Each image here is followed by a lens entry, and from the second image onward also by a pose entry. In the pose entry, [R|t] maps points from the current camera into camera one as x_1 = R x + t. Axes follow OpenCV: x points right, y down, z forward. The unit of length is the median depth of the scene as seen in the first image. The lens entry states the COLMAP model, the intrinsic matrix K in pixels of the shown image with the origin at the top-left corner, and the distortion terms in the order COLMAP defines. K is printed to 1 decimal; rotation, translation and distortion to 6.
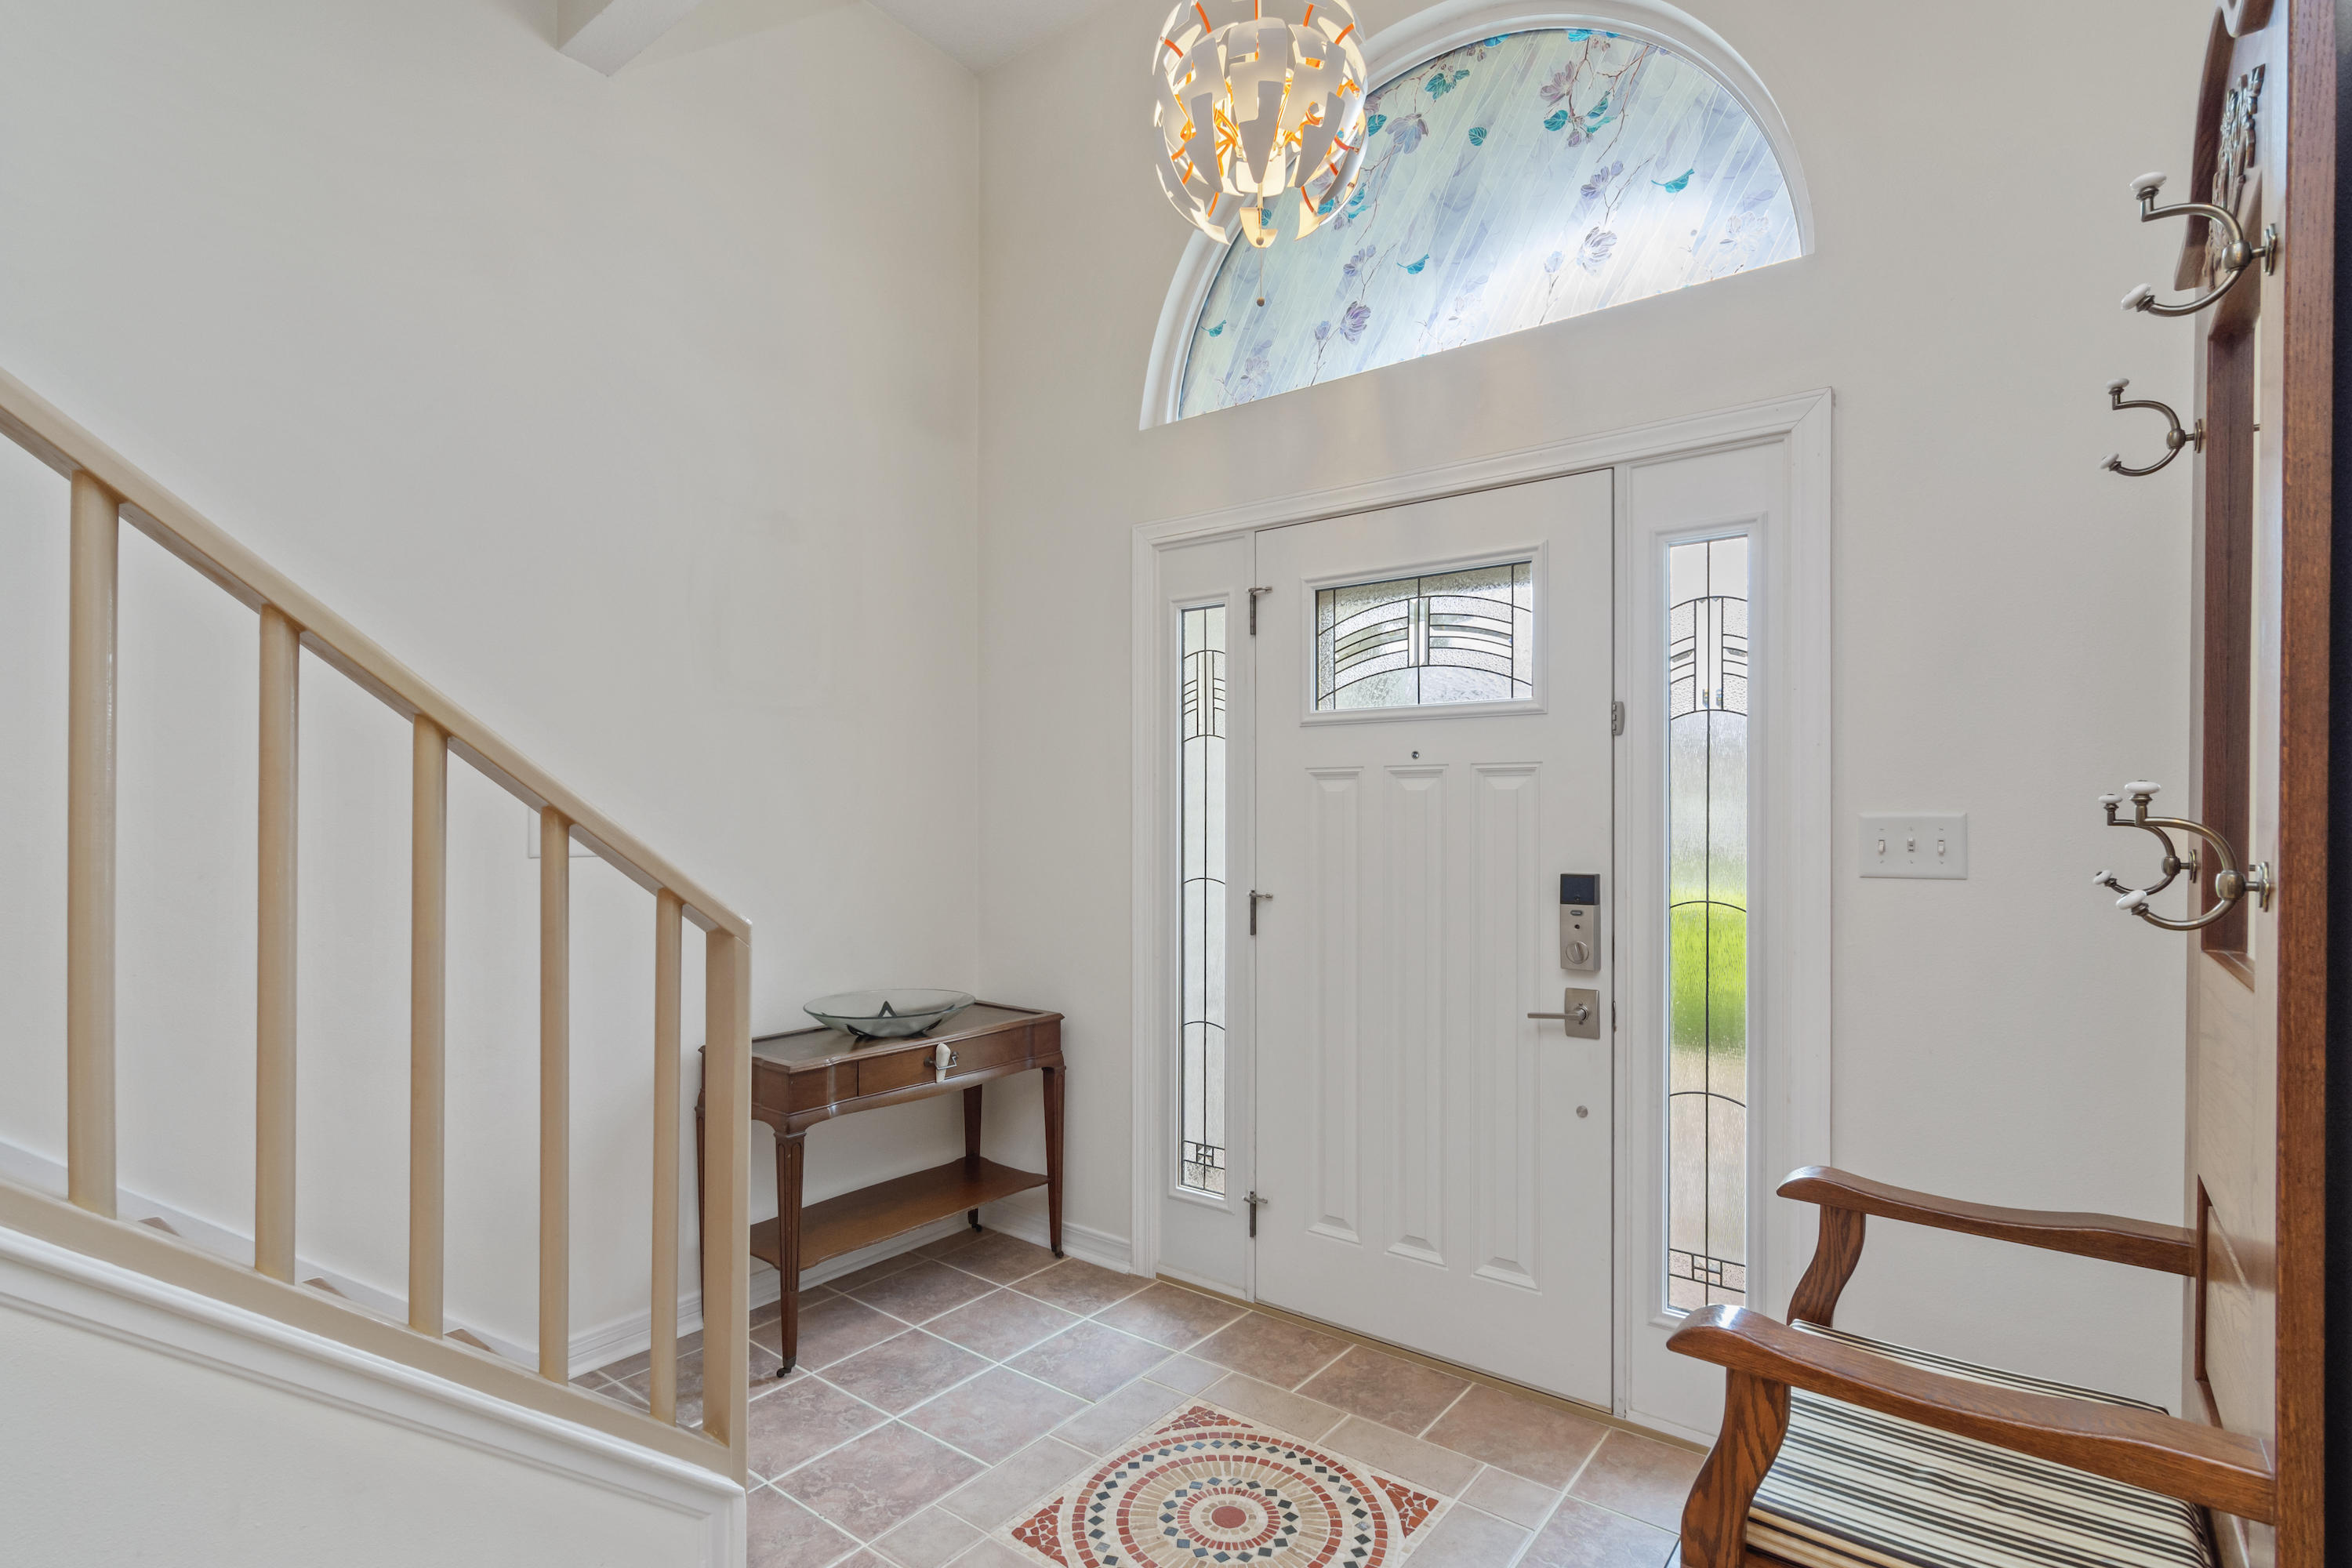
lens RADIAL K [[1136.9, 0, 1181.2], [0, 1136.9, 792.9], [0, 0, 1]] dist [0.001519, 0.002363]
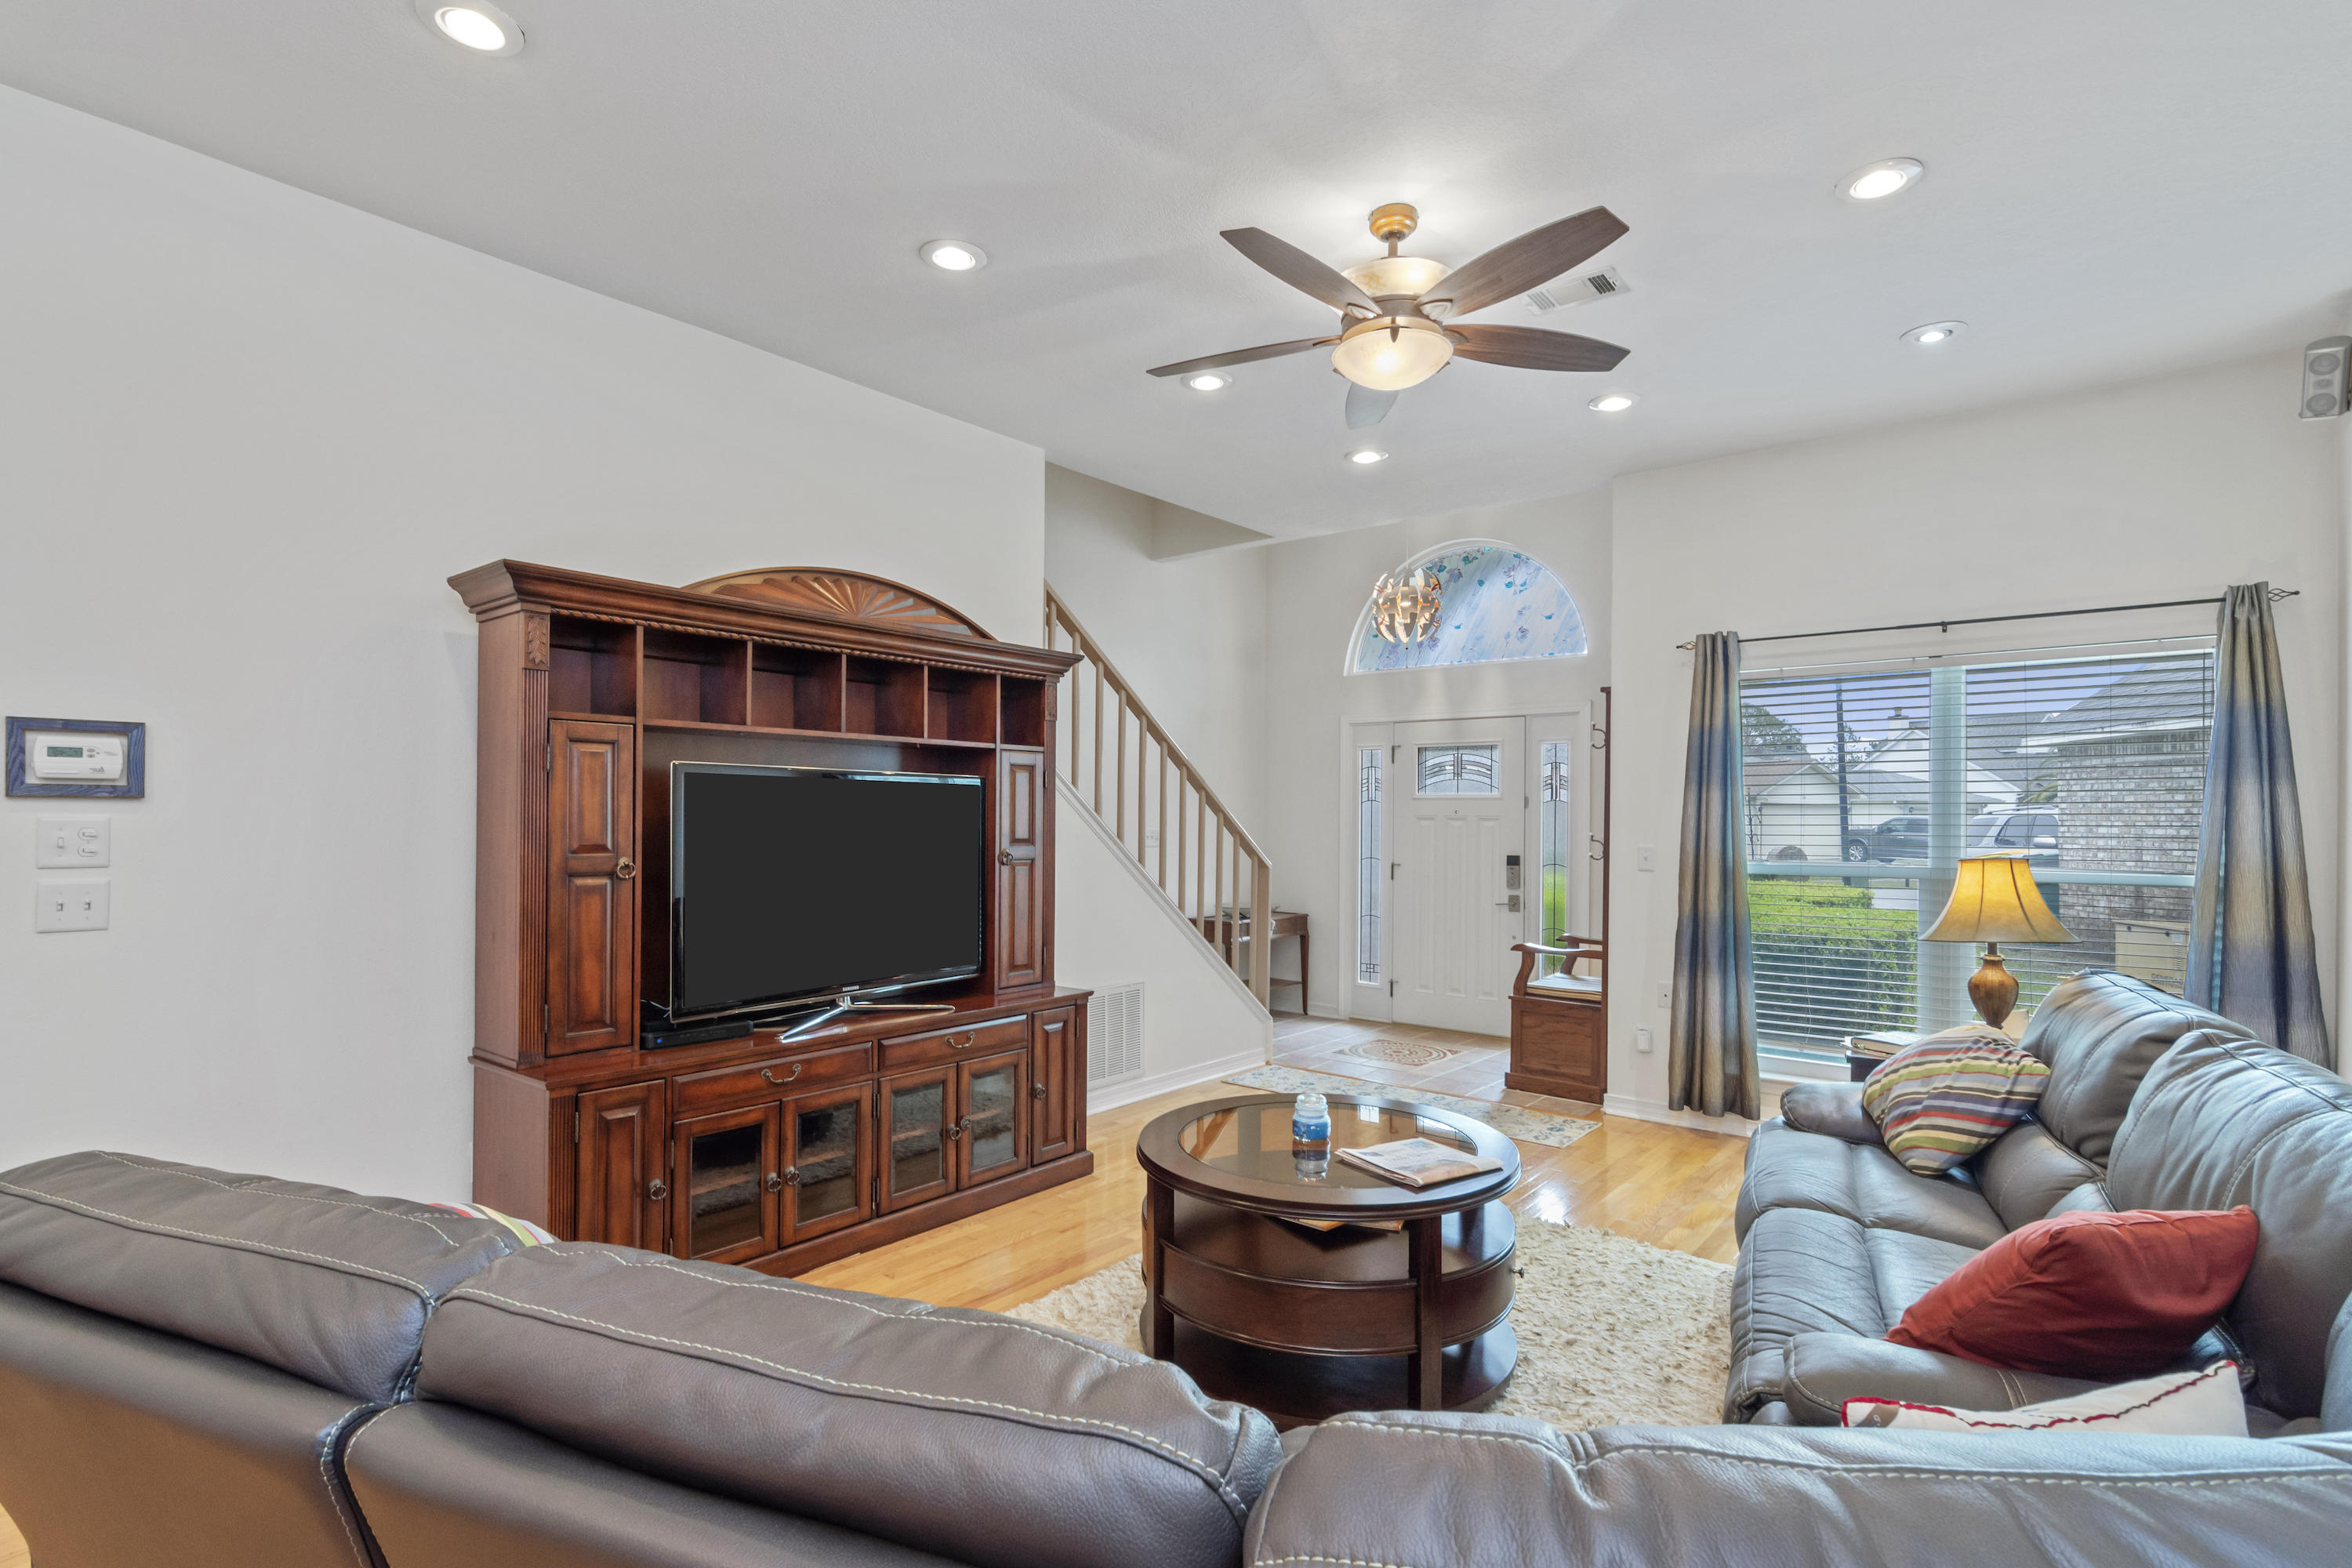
lens RADIAL K [[1136.9, 0, 1170.1], [0, 1136.9, 799.5], [0, 0, 1]] dist [0.001519, 0.002363]
pose [[0.999318, 0.006375, -0.036376, -0.362752], [-0.006499, 0.999973, -0.003294, -0.047334], [0.036354, 0.003528, 0.999333, -1.665641]]
